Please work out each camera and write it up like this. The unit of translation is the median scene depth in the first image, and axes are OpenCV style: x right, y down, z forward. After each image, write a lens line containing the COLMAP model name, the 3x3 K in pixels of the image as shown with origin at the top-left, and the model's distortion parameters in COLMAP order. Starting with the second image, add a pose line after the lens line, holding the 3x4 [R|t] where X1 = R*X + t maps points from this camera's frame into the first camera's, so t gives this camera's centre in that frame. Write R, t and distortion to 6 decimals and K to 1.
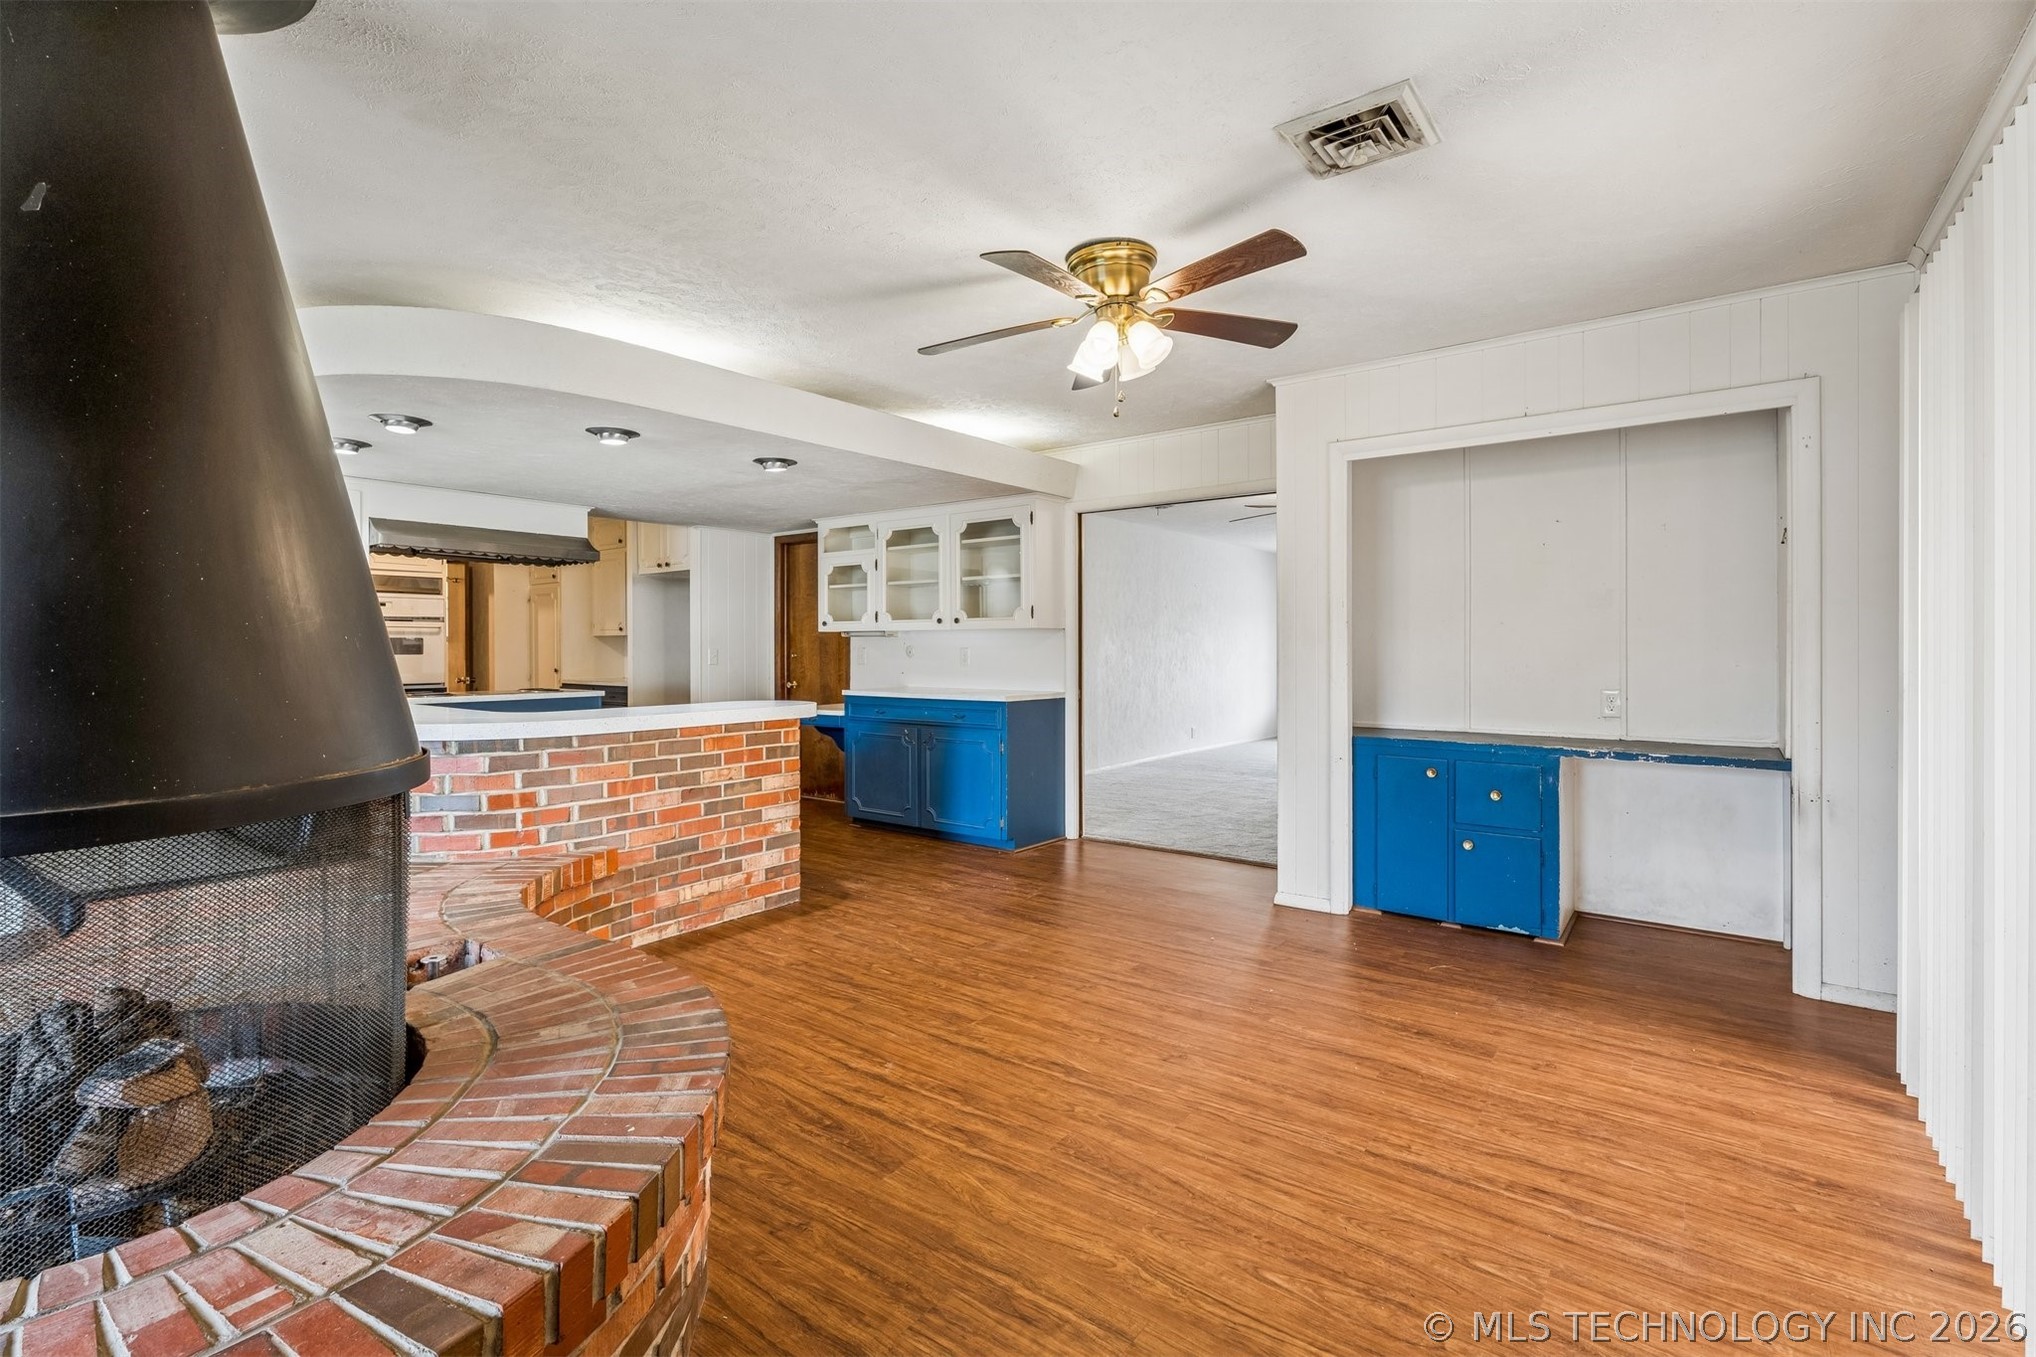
lens RADIAL K [[915.0, 0, 1017.2], [0, 915.0, 654.3], [0, 0, 1]] dist [0.001253, -0.000578]
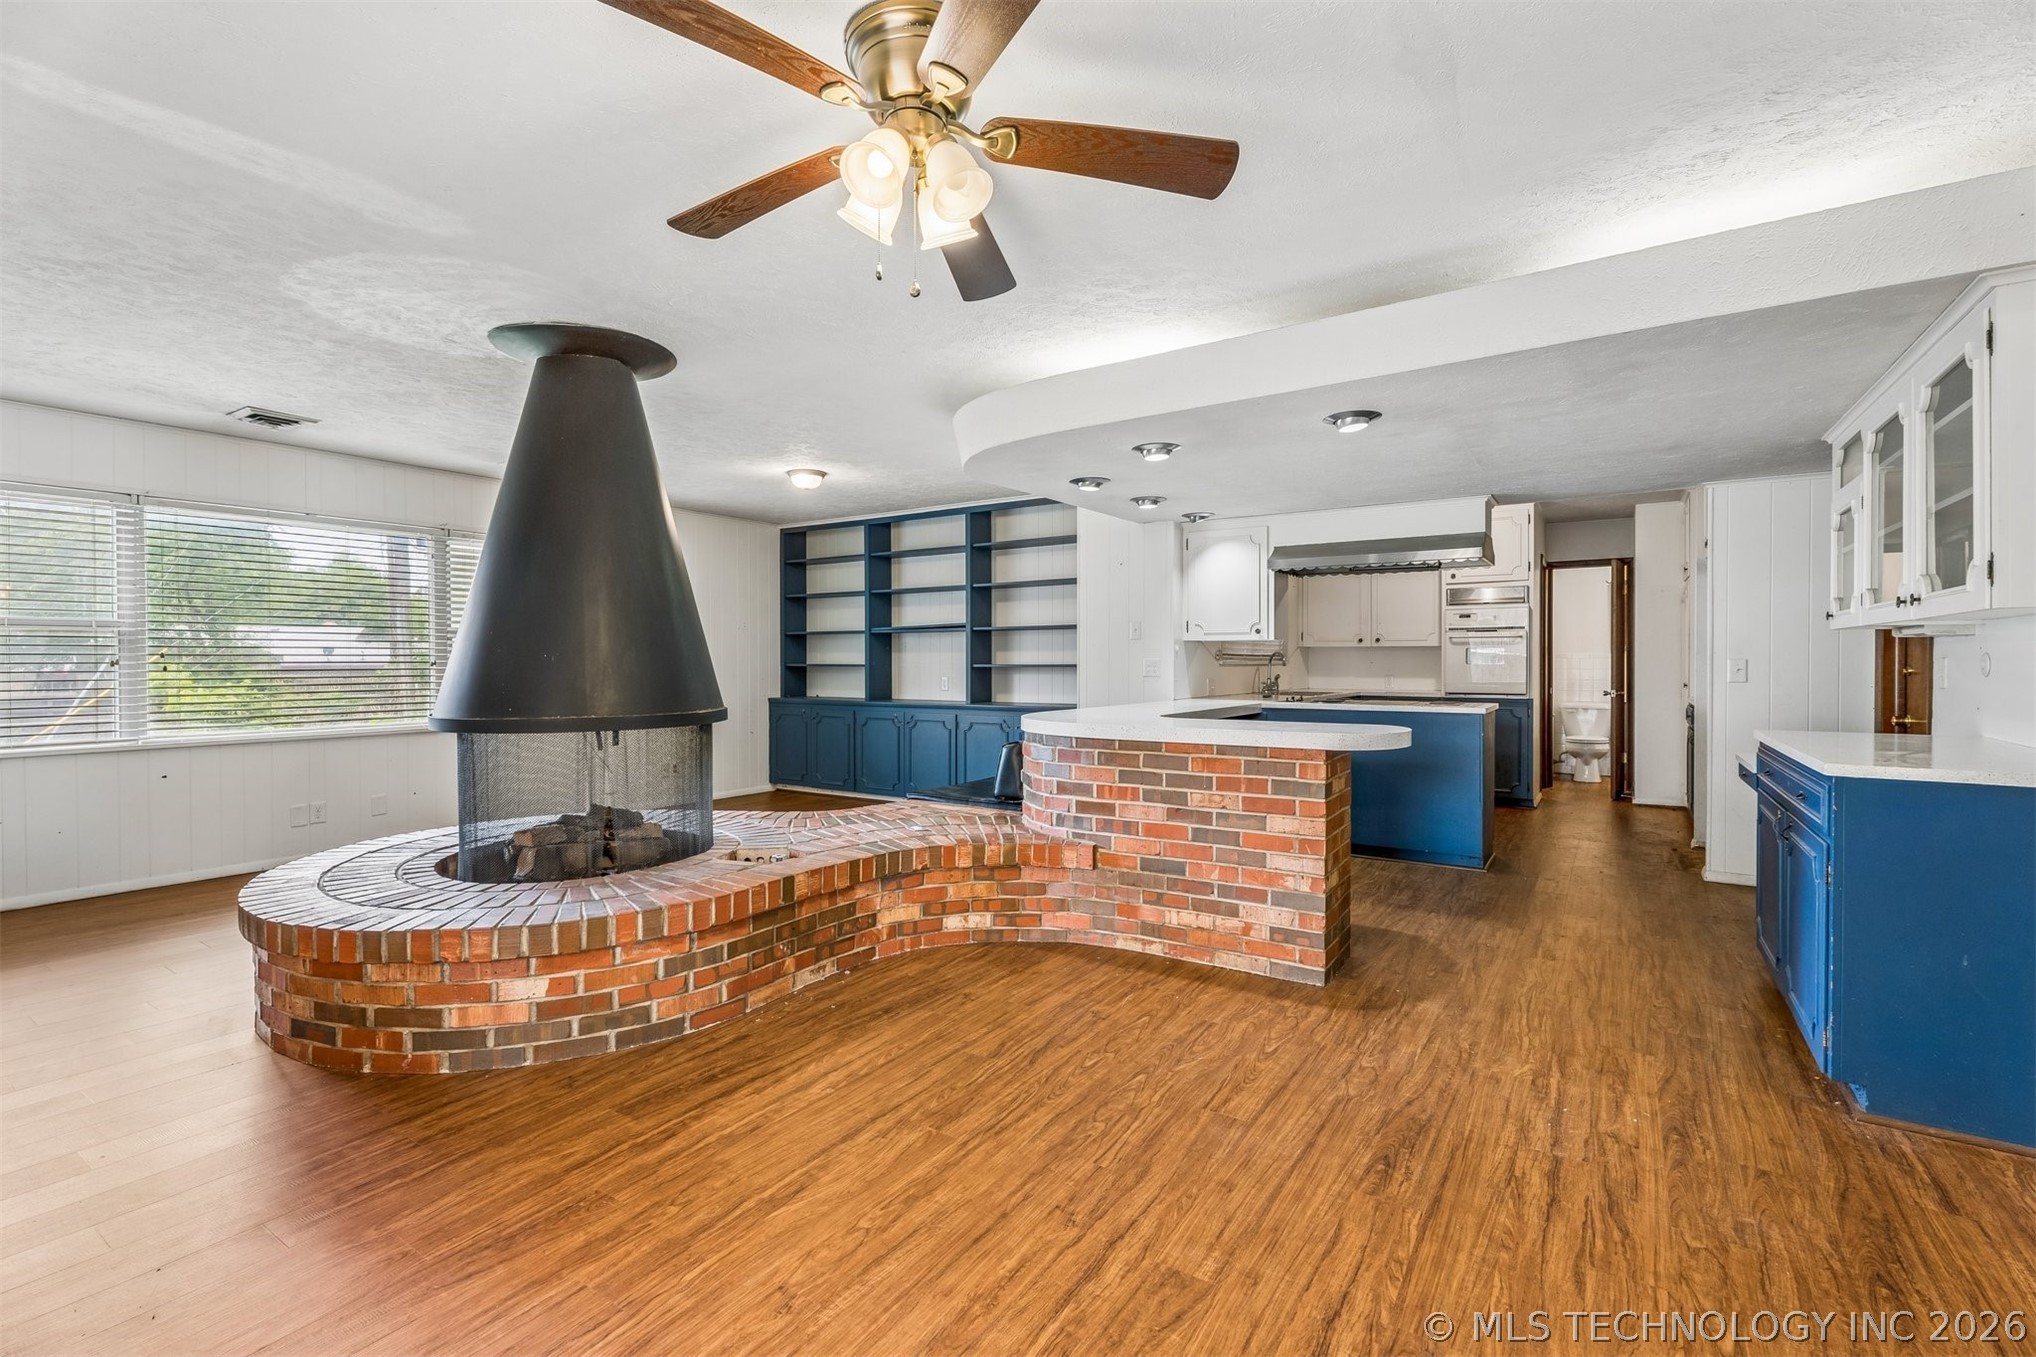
lens RADIAL K [[902.3, 0, 1018.0], [0, 902.3, 678.5], [0, 0, 1]] dist [0.002546, 0.000099]
pose [[0.063493, 0.019603, -0.997790, 0.567443], [-0.004087, 0.999804, 0.019382, -0.004004], [0.997974, 0.002848, 0.063560, 0.791902]]
